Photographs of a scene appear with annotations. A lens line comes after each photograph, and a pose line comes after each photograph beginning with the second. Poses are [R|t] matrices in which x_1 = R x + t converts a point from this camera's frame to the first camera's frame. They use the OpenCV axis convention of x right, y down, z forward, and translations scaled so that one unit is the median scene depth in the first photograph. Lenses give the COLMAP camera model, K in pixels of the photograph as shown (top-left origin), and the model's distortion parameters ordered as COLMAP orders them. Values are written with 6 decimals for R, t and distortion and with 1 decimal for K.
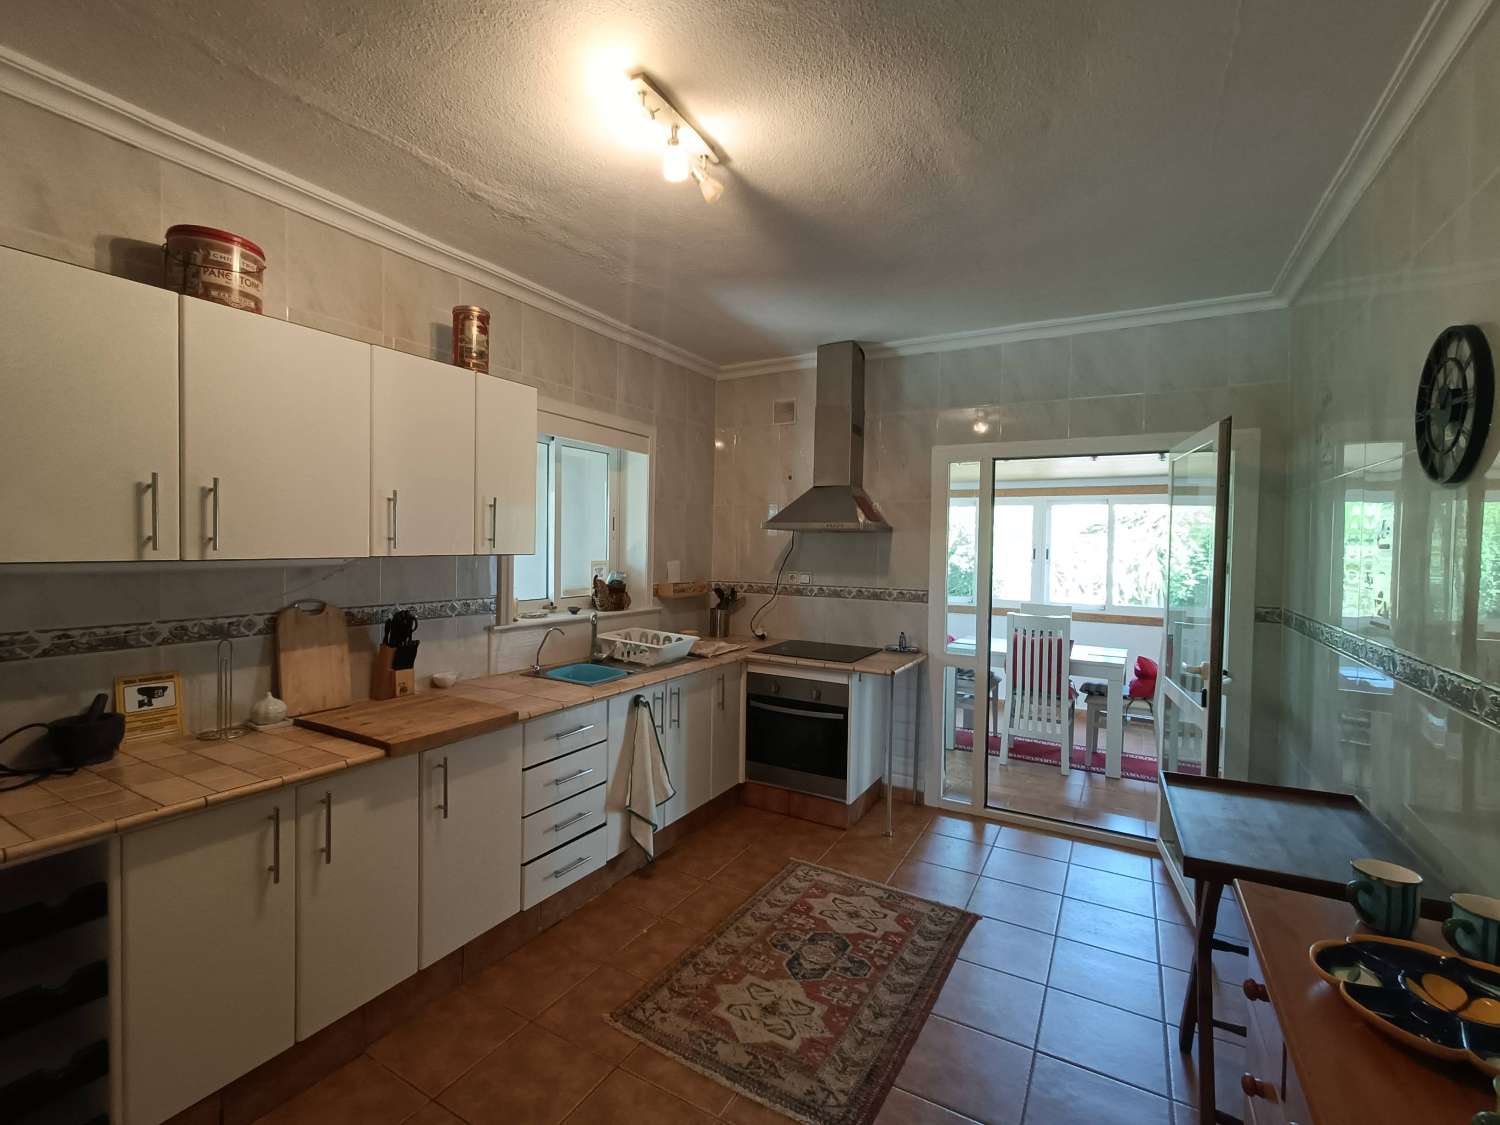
lens RADIAL K [[673.7, 0, 740.2], [0, 673.7, 558.5], [0, 0, 1]] dist [0.000780, -0.000061]
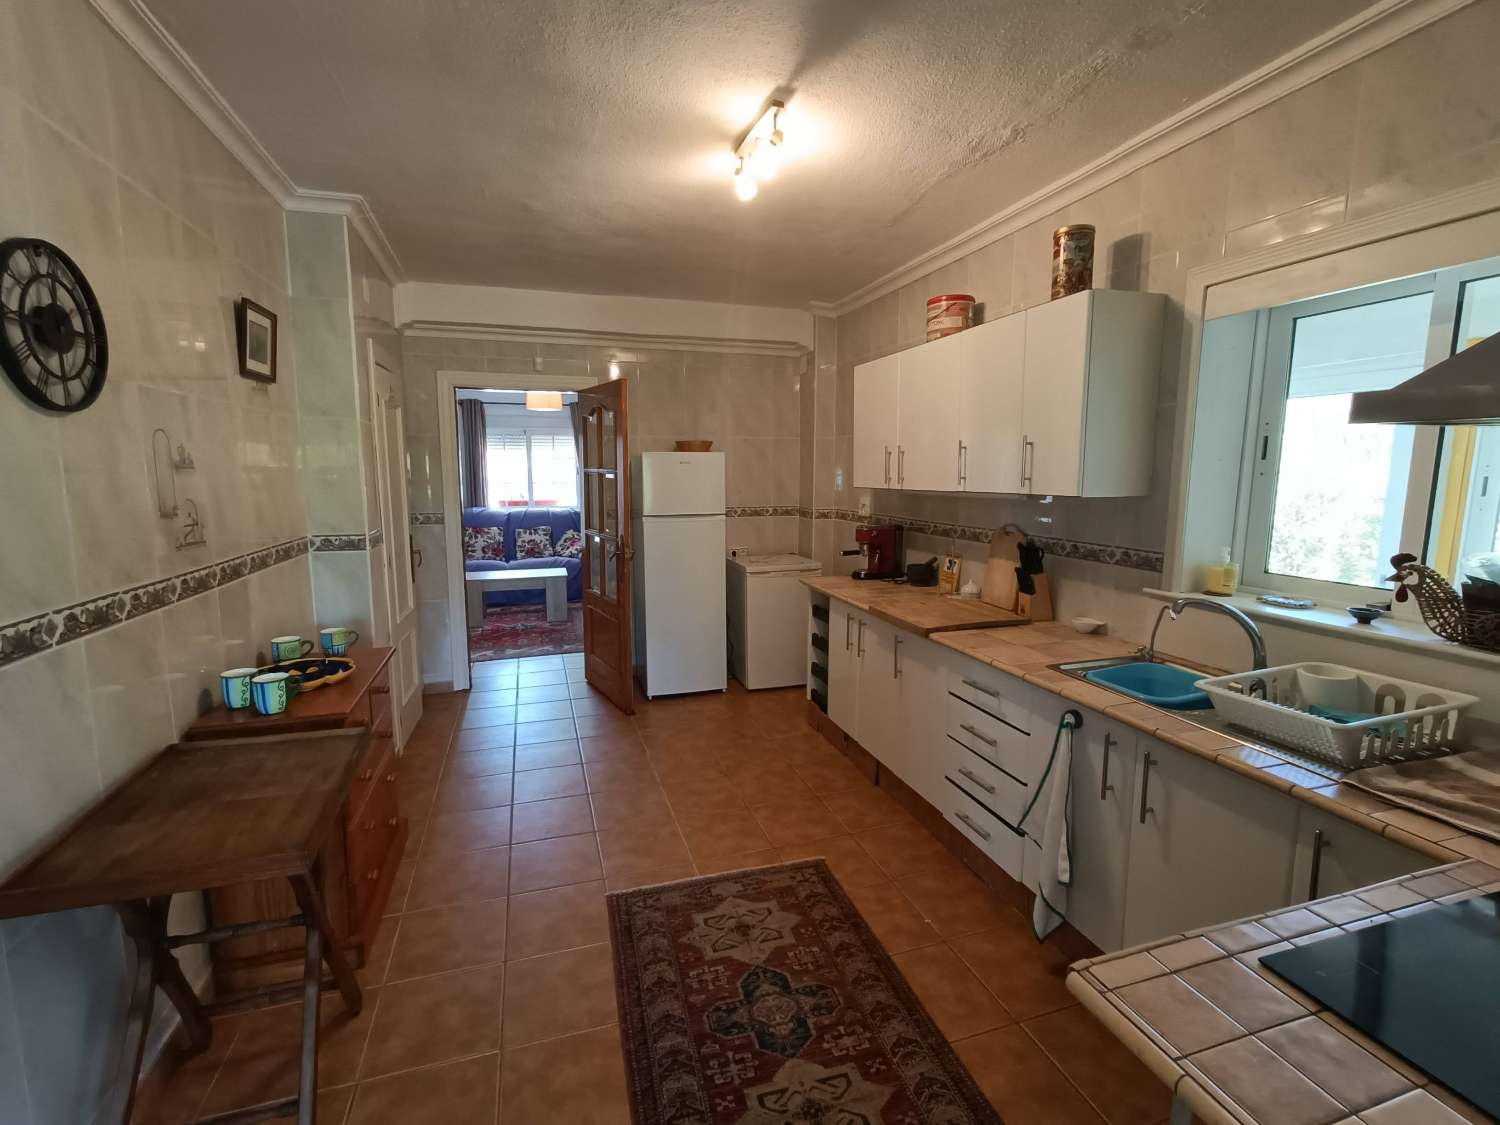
lens RADIAL K [[673.7, 0, 740.2], [0, 673.7, 558.5], [0, 0, 1]] dist [0.000780, -0.000061]
pose [[-0.678836, 0.075798, -0.730367, 0.740053], [-0.033372, 0.990445, 0.133807, -0.034199], [0.733531, 0.115207, -0.669821, 1.578925]]
